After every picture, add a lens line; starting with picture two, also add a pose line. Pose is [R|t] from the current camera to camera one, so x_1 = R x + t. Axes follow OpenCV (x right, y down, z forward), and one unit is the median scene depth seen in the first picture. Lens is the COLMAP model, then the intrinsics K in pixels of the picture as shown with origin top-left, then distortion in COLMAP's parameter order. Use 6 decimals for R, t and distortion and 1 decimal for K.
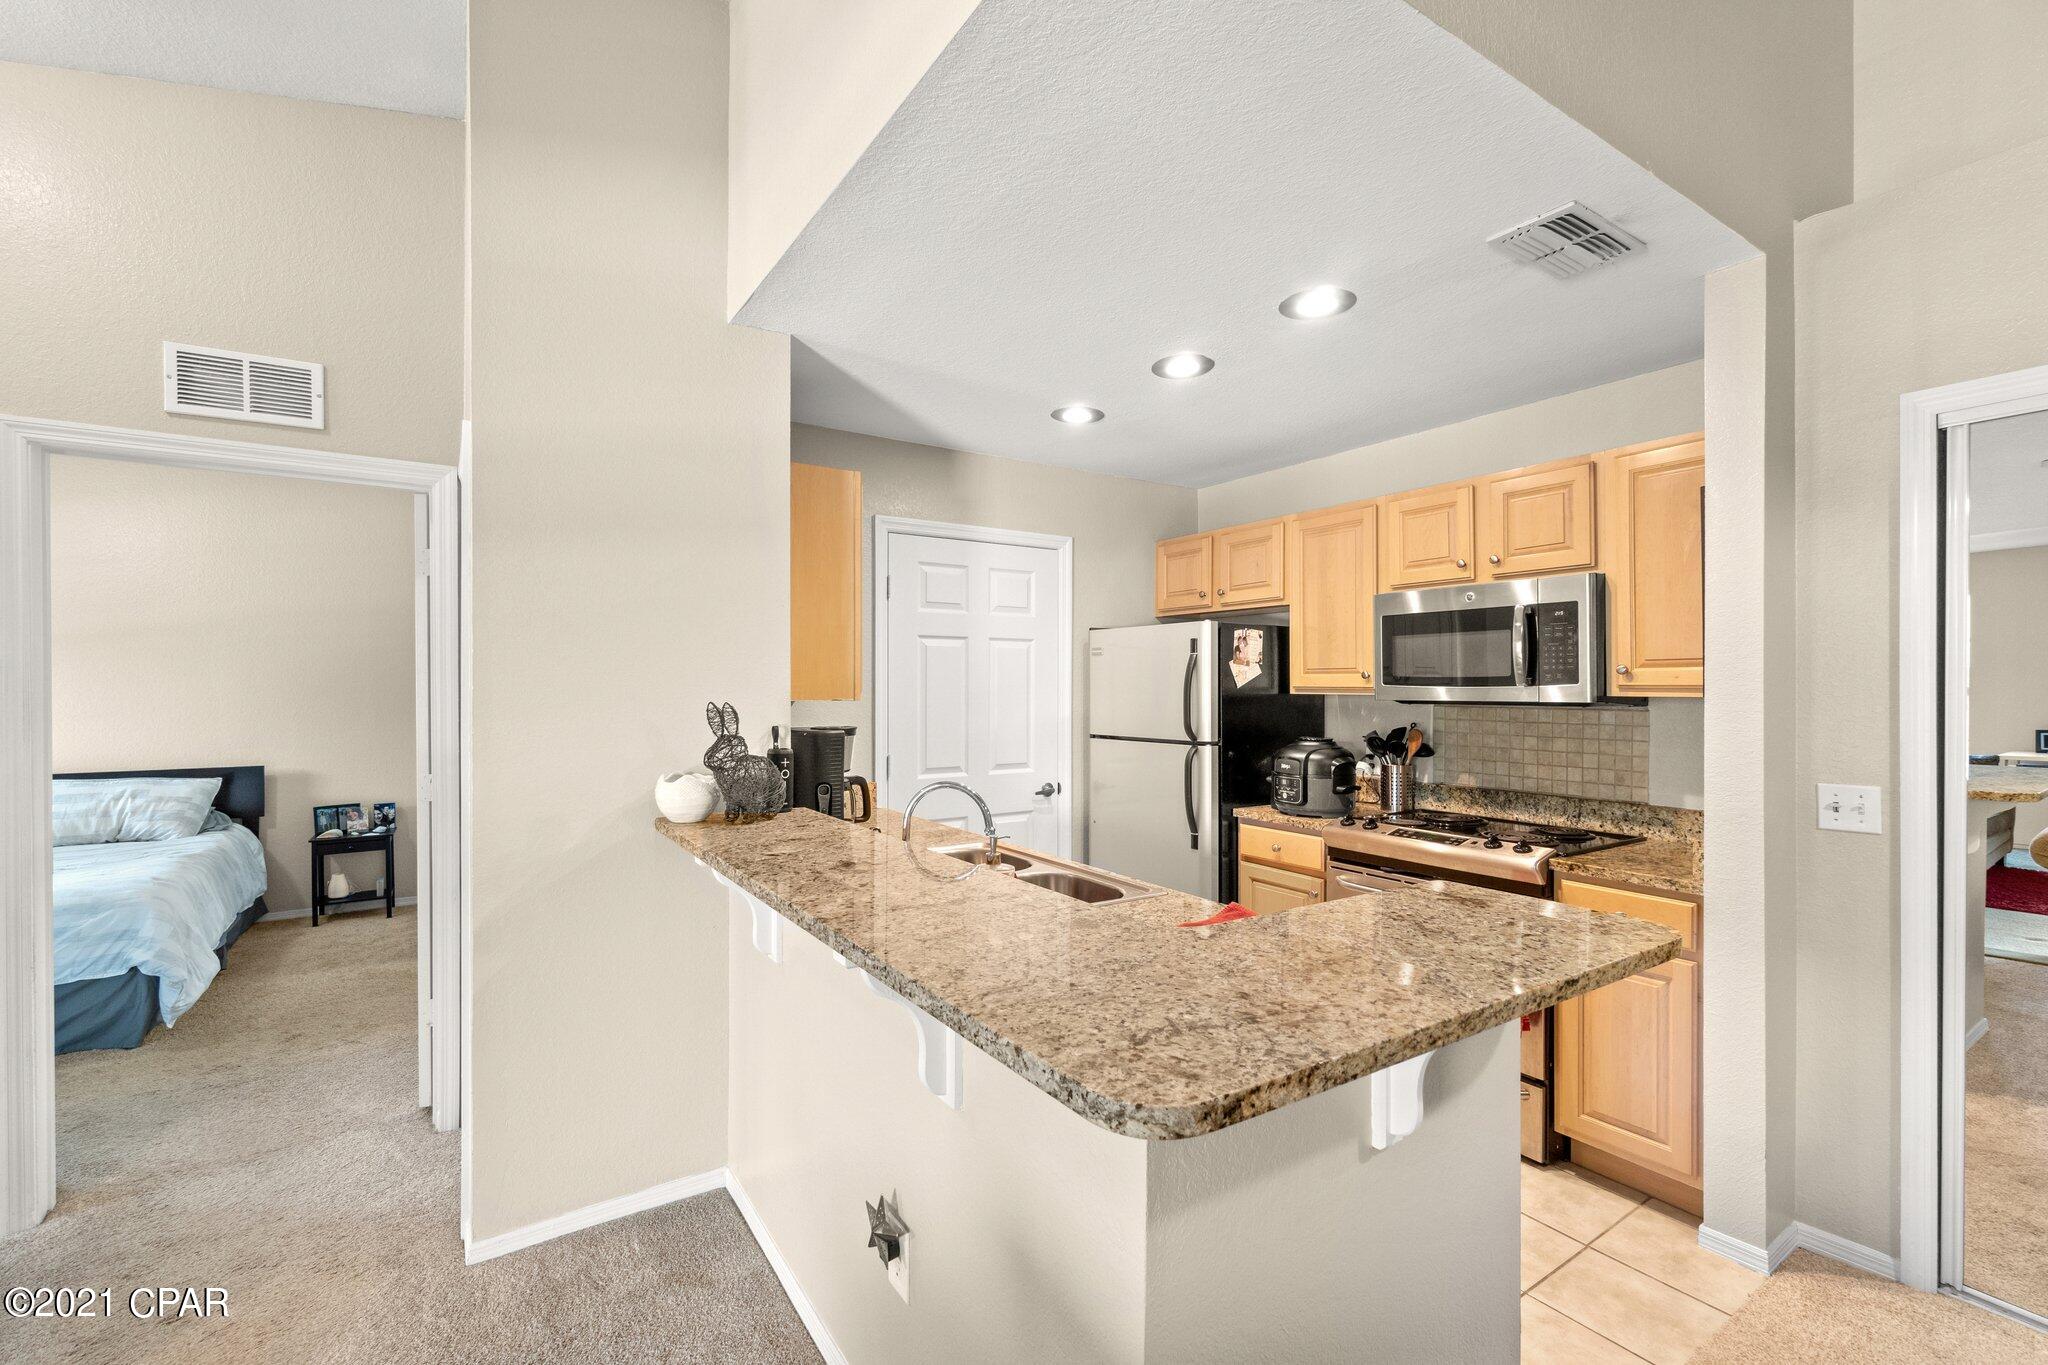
lens RADIAL K [[883.8, 0, 1027.0], [0, 883.8, 688.3], [0, 0, 1]] dist [-0.001863, 0.000091]
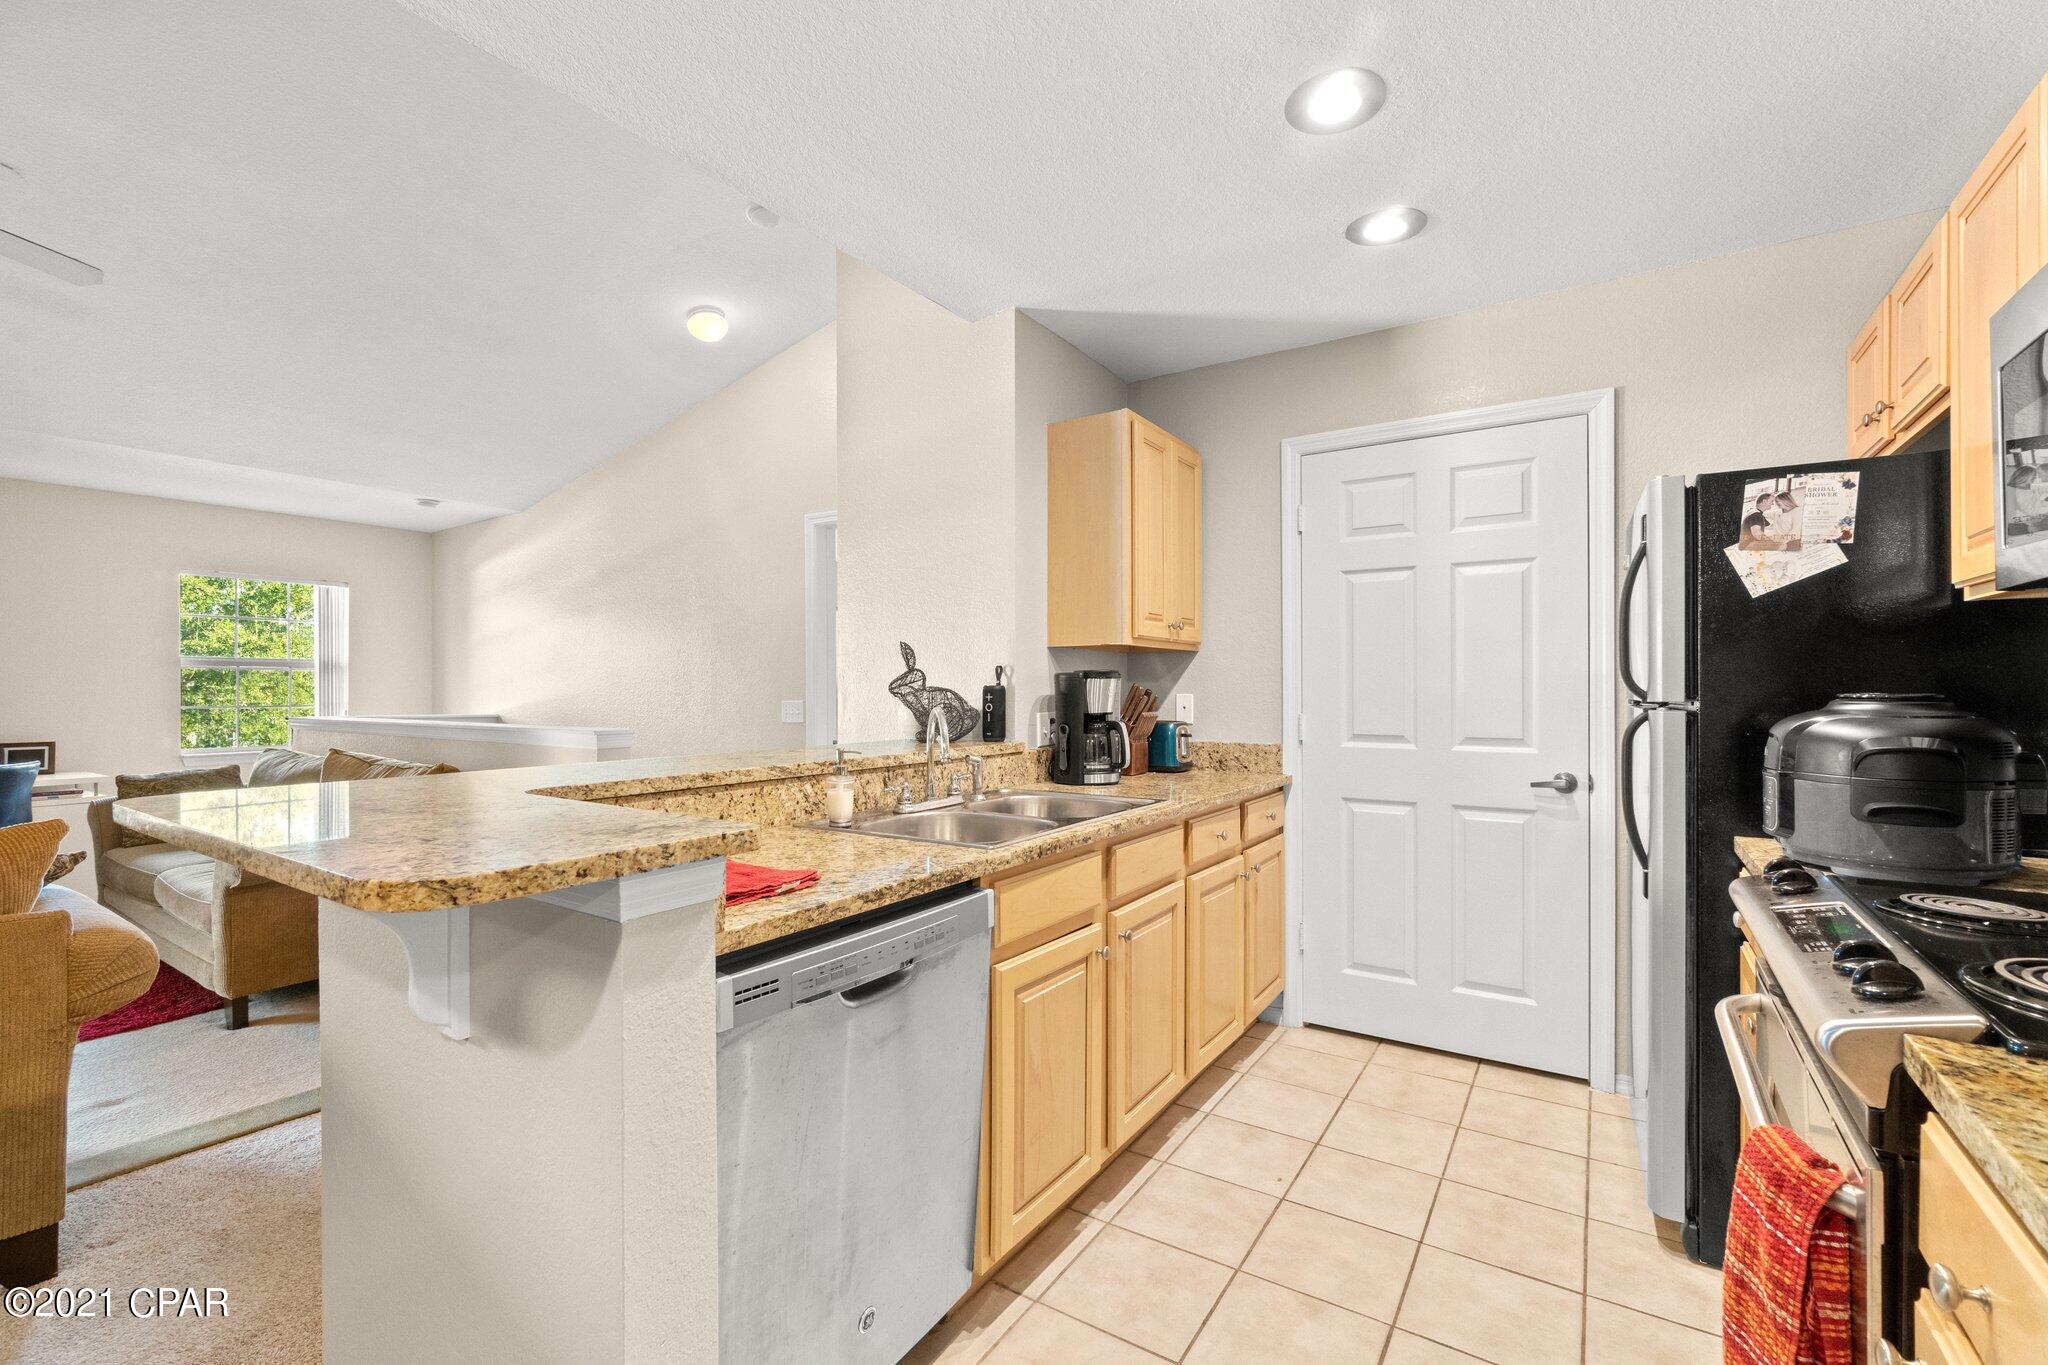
lens RADIAL K [[894.8, 0, 1022.1], [0, 894.8, 686.7], [0, 0, 1]] dist [-0.003616, -0.000765]
pose [[0.386372, -0.003285, -0.922337, 0.569947], [-0.000113, 0.999993, -0.003609, 0.054442], [0.922343, 0.001499, 0.386369, 0.439302]]
